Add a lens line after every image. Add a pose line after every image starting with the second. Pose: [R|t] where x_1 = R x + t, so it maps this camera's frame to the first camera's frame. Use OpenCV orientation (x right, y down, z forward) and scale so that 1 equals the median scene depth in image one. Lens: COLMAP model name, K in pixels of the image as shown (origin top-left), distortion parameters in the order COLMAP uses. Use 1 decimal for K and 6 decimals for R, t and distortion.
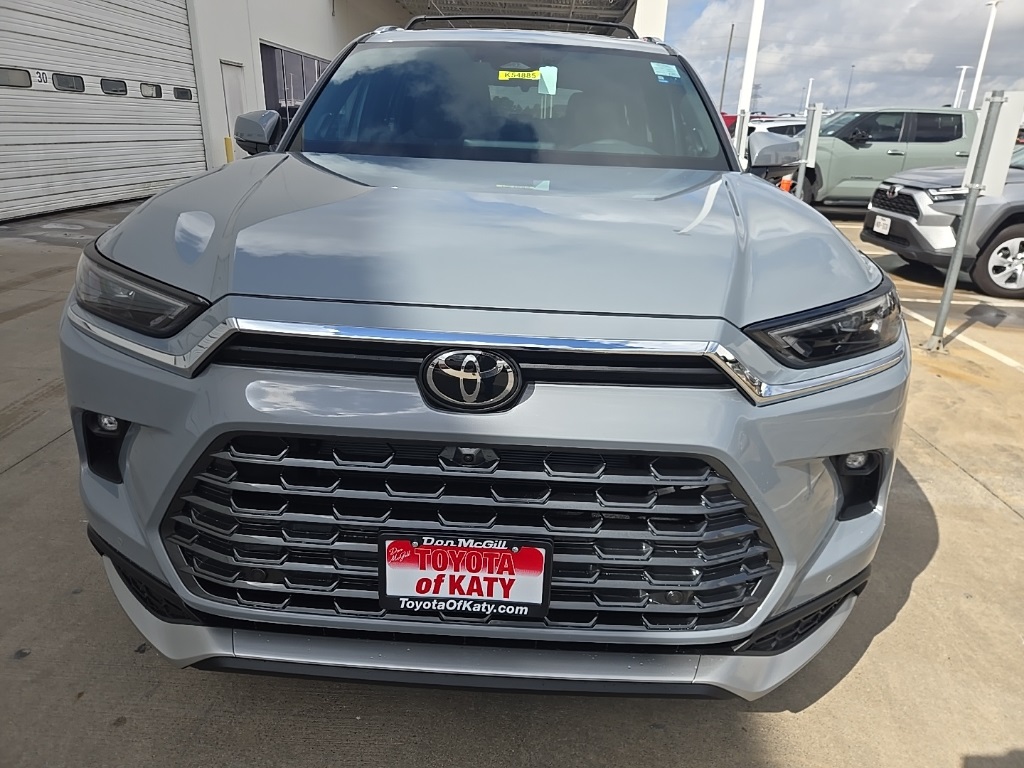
lens RADIAL K [[689.1, 0, 512.0], [0, 689.1, 384.0], [0, 0, 1]] dist [0.061634, -0.045311]
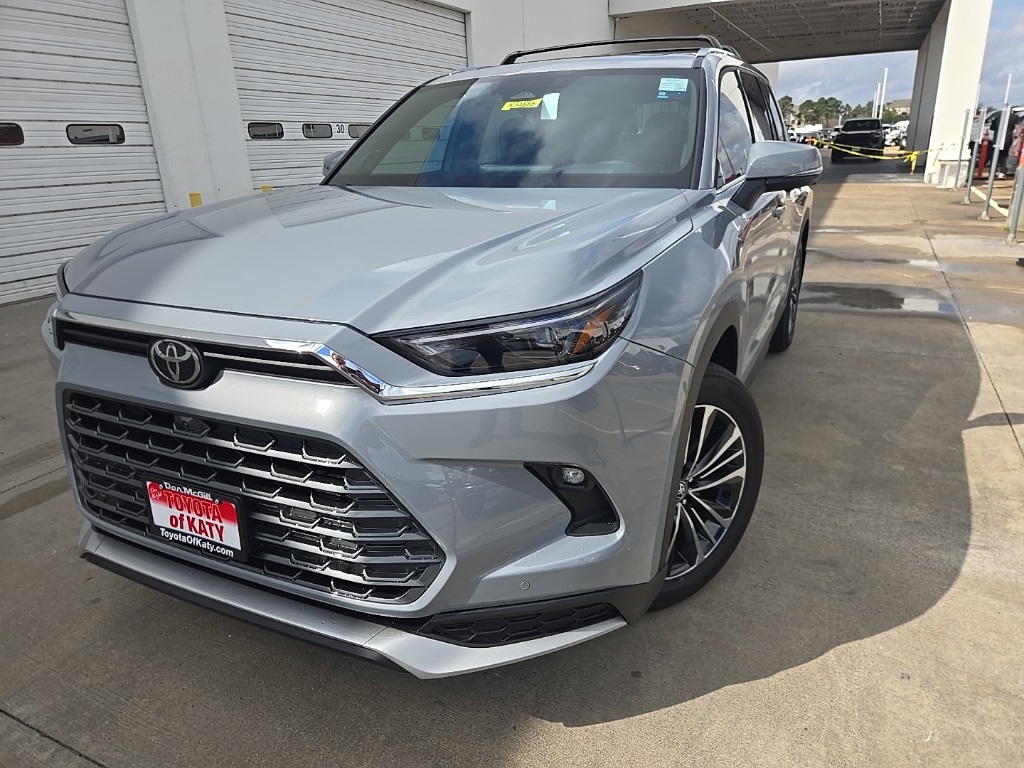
lens RADIAL K [[701.4, 0, 512.0], [0, 701.4, 384.0], [0, 0, 1]] dist [0.009724, 0.003923]
pose [[0.918383, 0.079520, -0.387621, 0.951774], [-0.087577, 0.996153, -0.003137, -0.015581], [0.385880, 0.036827, 0.921814, 0.023182]]
